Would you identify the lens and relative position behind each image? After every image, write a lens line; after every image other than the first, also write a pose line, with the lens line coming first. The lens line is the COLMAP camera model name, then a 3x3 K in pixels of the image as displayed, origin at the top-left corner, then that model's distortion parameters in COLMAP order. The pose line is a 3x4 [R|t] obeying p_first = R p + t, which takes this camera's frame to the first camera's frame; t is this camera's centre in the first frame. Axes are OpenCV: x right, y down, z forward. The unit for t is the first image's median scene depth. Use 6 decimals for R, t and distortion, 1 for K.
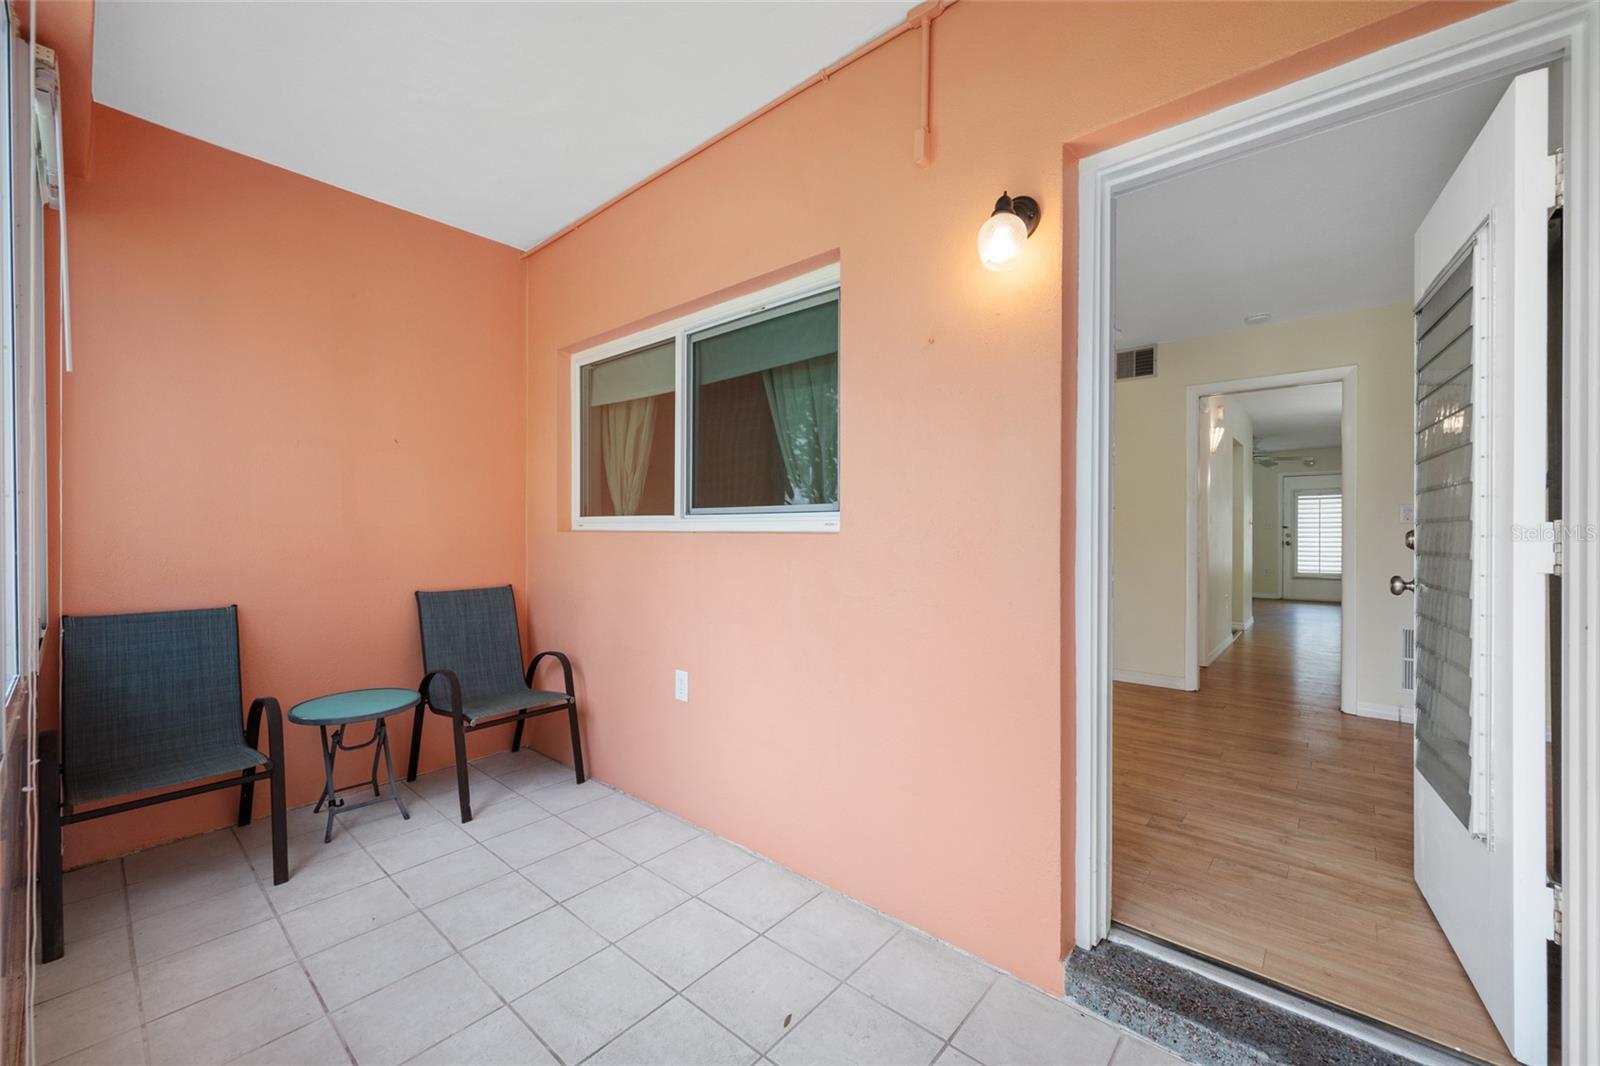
lens RADIAL K [[635.3, 0, 807.3], [0, 635.3, 532.8], [0, 0, 1]] dist [0.001299, -0.000105]
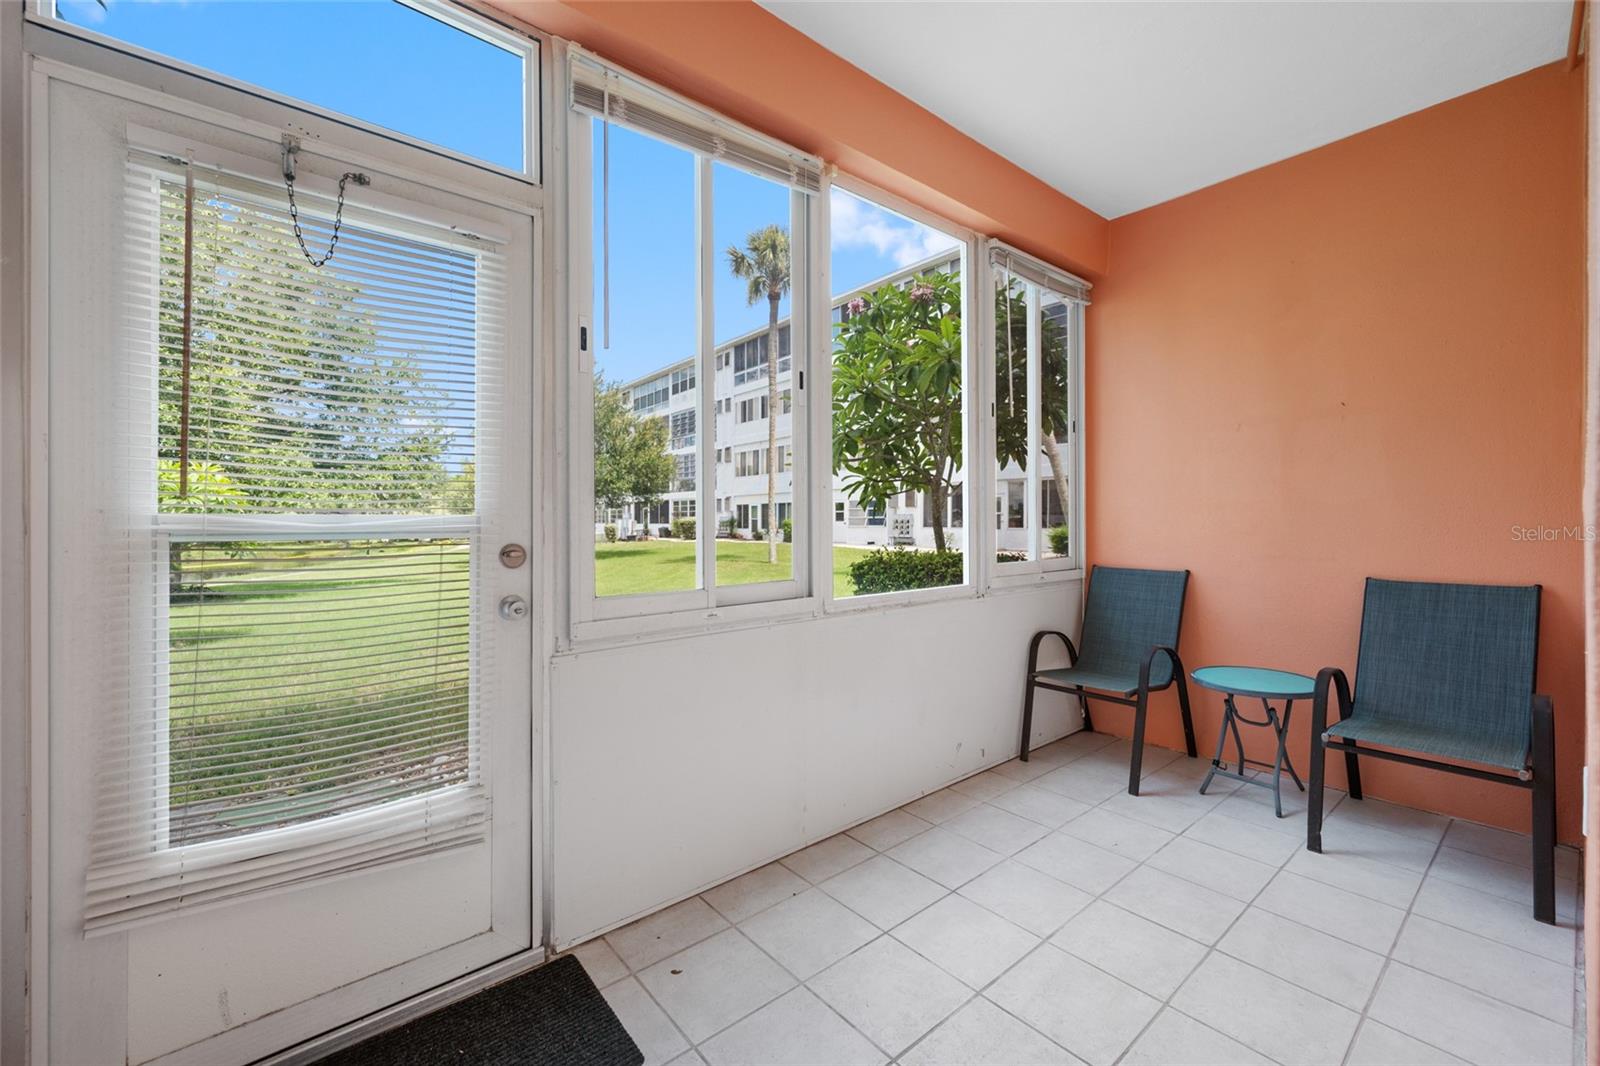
lens RADIAL K [[641.0, 0, 799.8], [0, 641.0, 530.9], [0, 0, 1]] dist [0.001085, 0.000327]
pose [[-0.174649, 0.021263, -0.984401, 1.904063], [0.009302, 0.999758, 0.019944, 0.032440], [0.984587, -0.005674, -0.174805, 2.209512]]
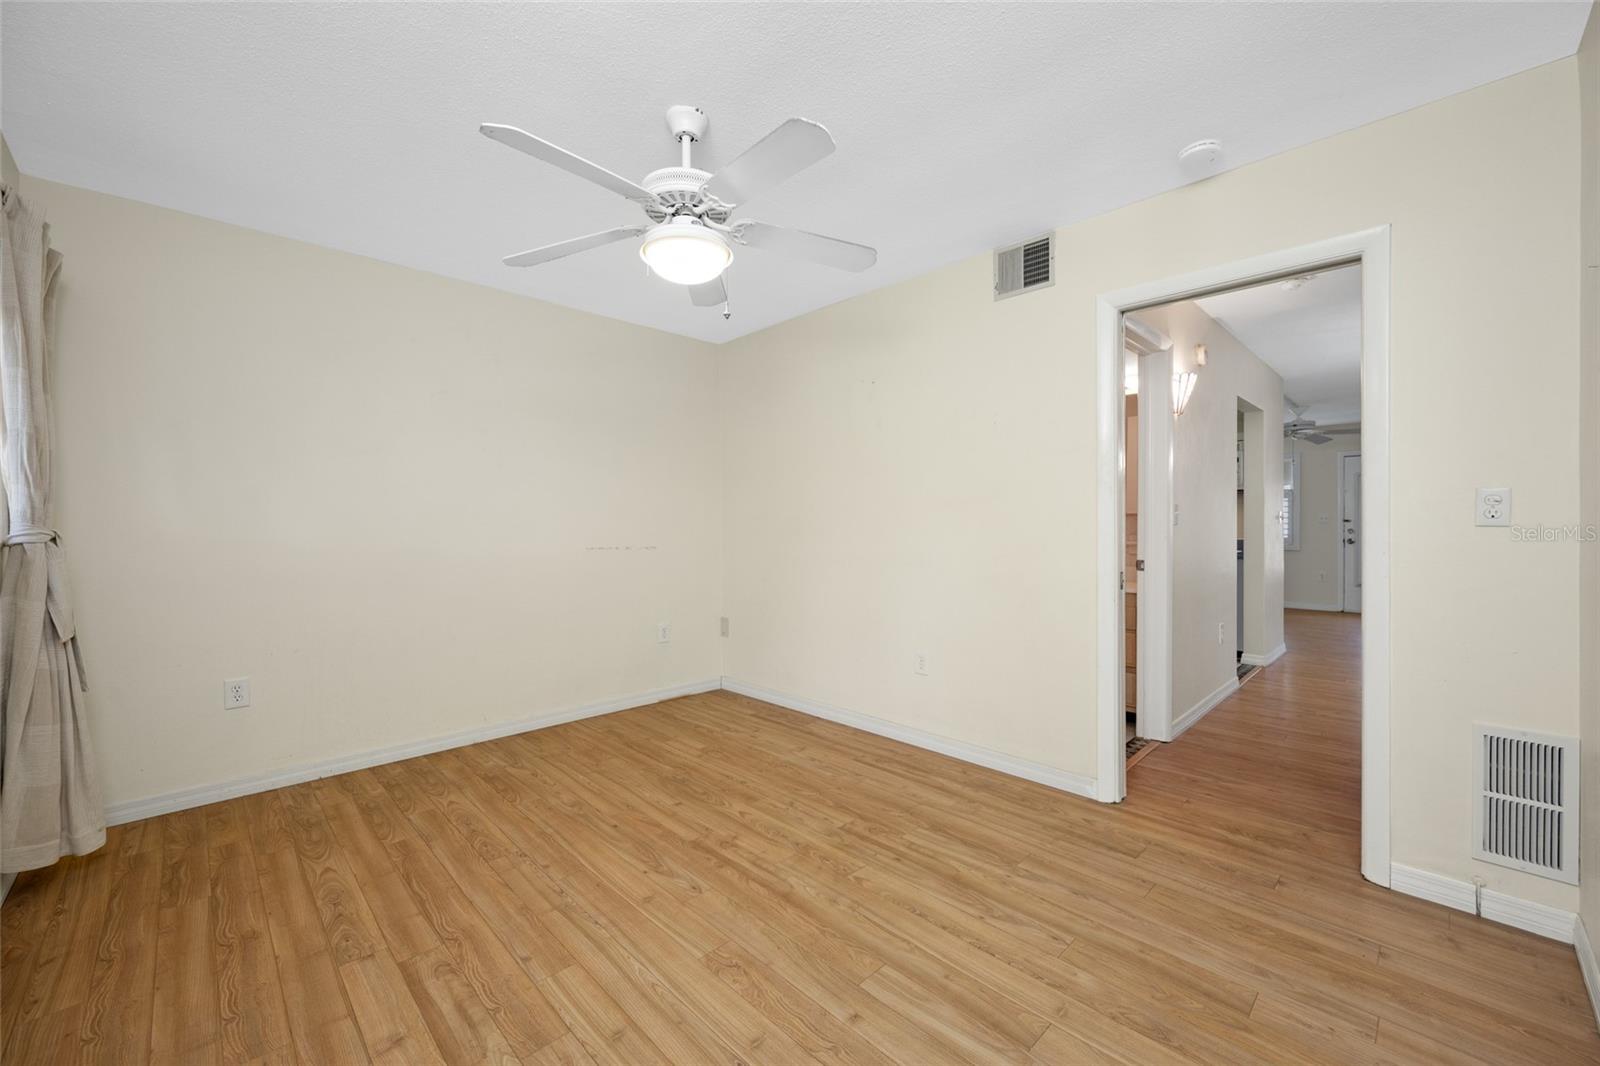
lens RADIAL K [[641.0, 0, 799.8], [0, 641.0, 530.9], [0, 0, 1]] dist [0.001085, 0.000327]
pose [[0.996038, -0.007685, -0.088592, 0.146811], [0.008054, 0.999960, 0.003812, -0.004886], [0.088559, -0.004510, 0.996061, 0.147745]]
